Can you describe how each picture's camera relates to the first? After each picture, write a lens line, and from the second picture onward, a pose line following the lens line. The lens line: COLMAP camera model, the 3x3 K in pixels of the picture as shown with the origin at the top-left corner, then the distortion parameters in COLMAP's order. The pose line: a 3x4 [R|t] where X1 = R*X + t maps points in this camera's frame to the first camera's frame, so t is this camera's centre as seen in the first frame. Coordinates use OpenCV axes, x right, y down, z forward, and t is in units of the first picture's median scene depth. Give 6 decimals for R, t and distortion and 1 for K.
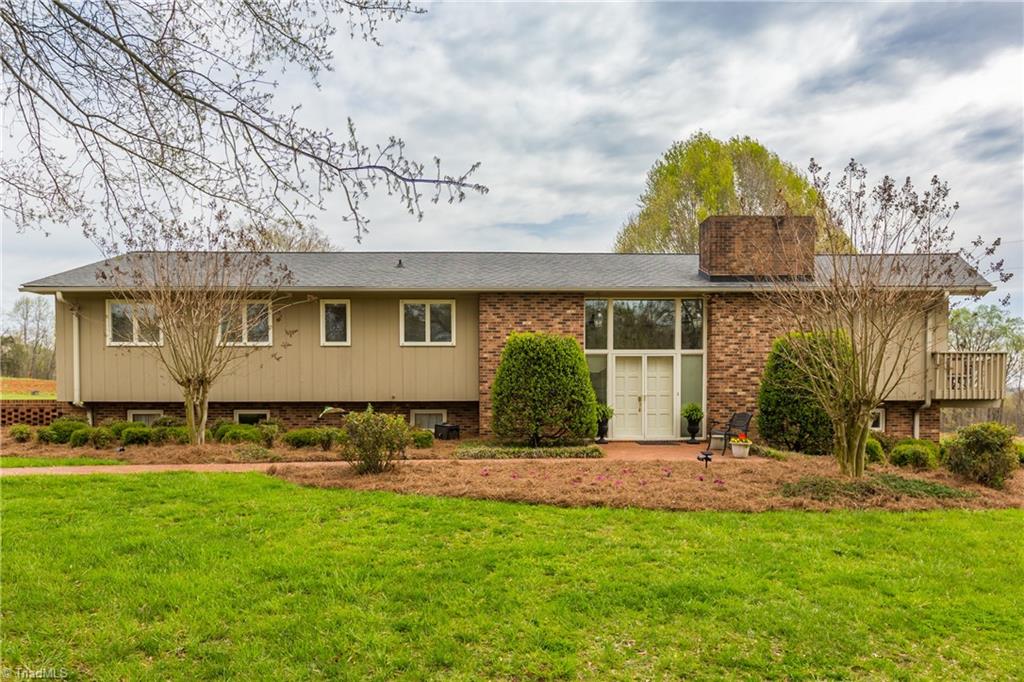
lens RADIAL K [[691.2, 0, 508.2], [0, 691.2, 392.9], [0, 0, 1]] dist [0.000091, -0.001949]
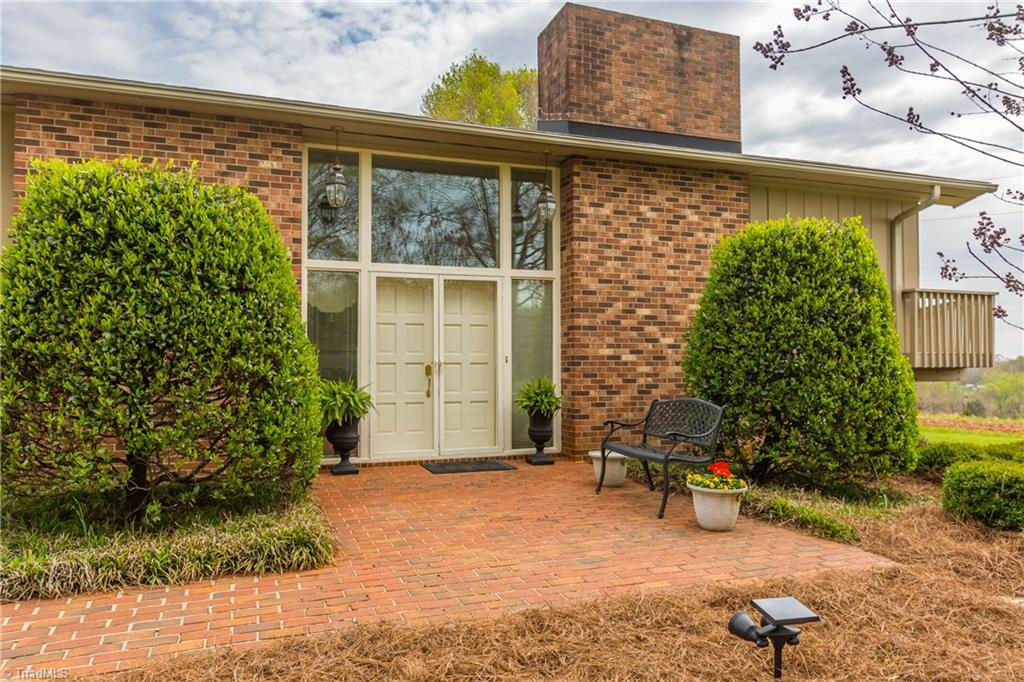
lens RADIAL K [[691.2, 0, 505.2], [0, 691.2, 357.9], [0, 0, 1]] dist [0.000091, -0.001949]
pose [[0.947136, 0.000475, 0.320832, 0.090821], [0.004136, 0.999898, -0.013689, 0.007317], [-0.320806, 0.014293, 0.947037, 0.550520]]
